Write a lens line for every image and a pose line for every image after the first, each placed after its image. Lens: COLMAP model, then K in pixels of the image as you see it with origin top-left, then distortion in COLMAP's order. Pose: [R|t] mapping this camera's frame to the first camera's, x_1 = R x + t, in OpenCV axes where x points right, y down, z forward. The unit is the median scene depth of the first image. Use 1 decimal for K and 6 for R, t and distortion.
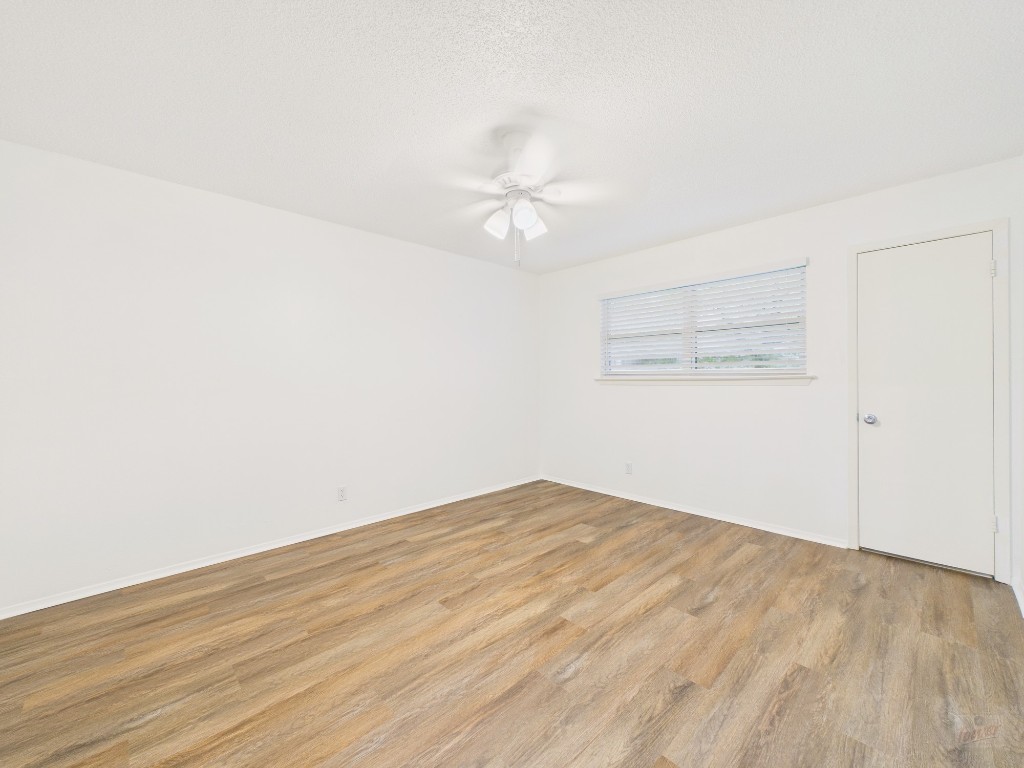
lens RADIAL K [[412.6, 0, 511.6], [0, 412.6, 378.8], [0, 0, 1]] dist [0.002112, 0.000213]
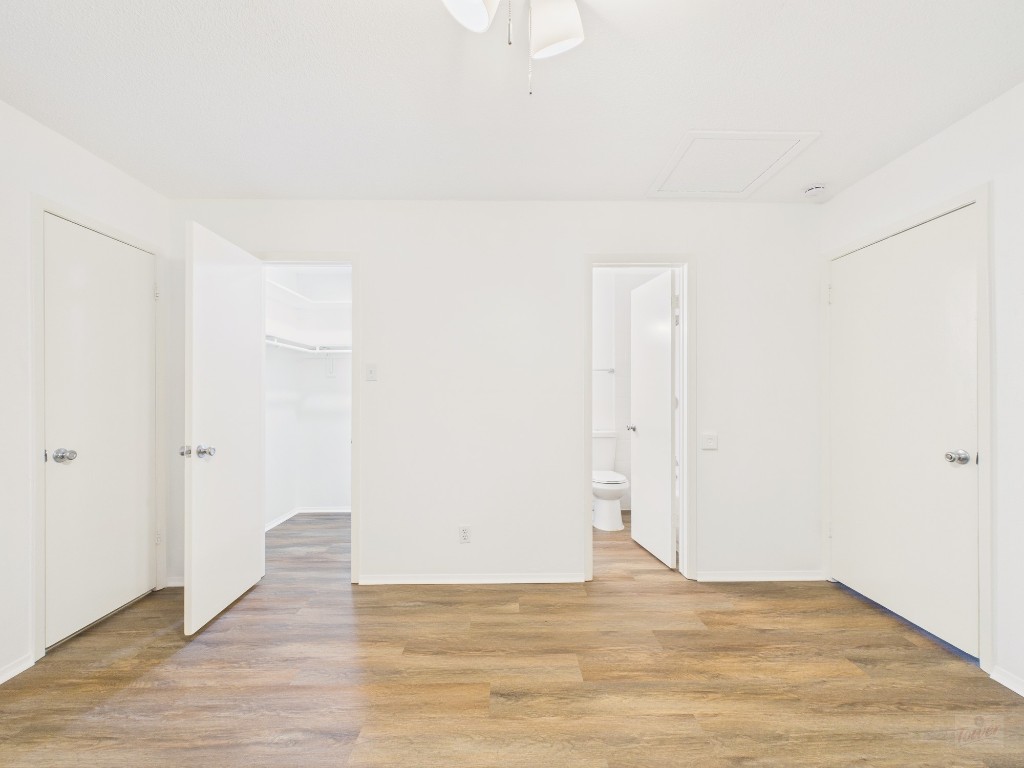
lens RADIAL K [[412.6, 0, 512.5], [0, 412.6, 392.5], [0, 0, 1]] dist [0.002112, 0.000213]
pose [[-0.733650, 0.010817, 0.679442, -0.209139], [0.005549, 0.999935, -0.009927, 0.002545], [-0.679505, -0.003512, -0.733663, 1.191999]]
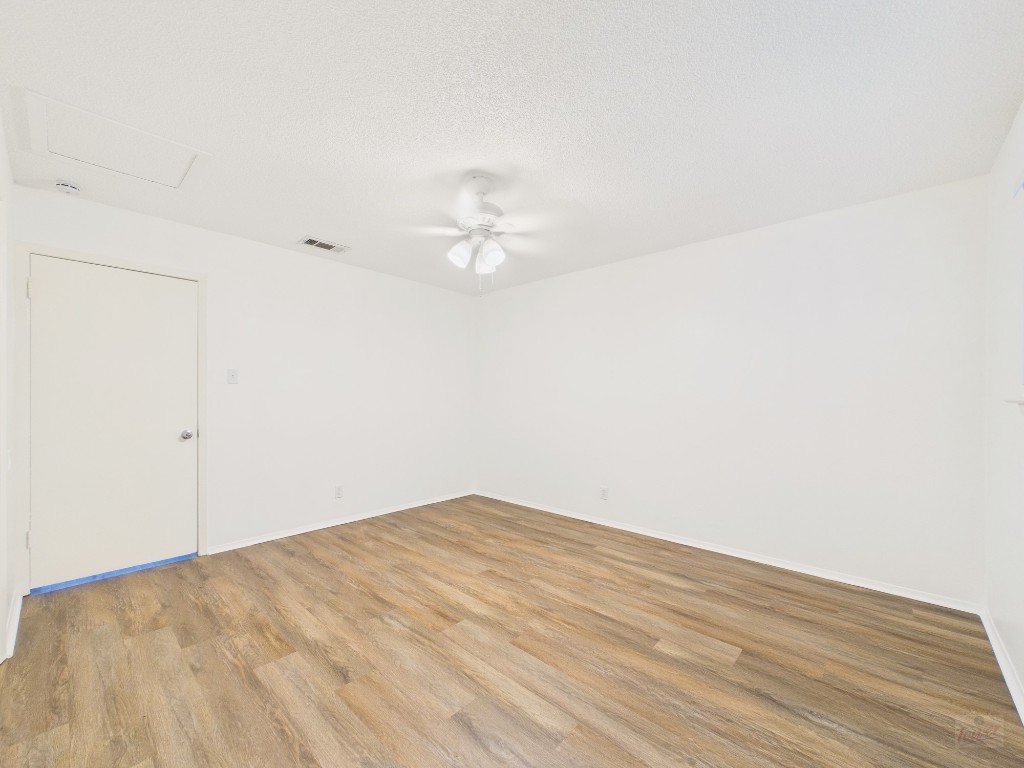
lens RADIAL K [[412.6, 0, 511.1], [0, 412.6, 394.4], [0, 0, 1]] dist [0.002112, 0.000213]
pose [[0.062297, 0.001700, -0.998056, 1.060007], [-0.003576, 0.999993, 0.001480, -0.007458], [0.998051, 0.003477, 0.062302, 0.939254]]
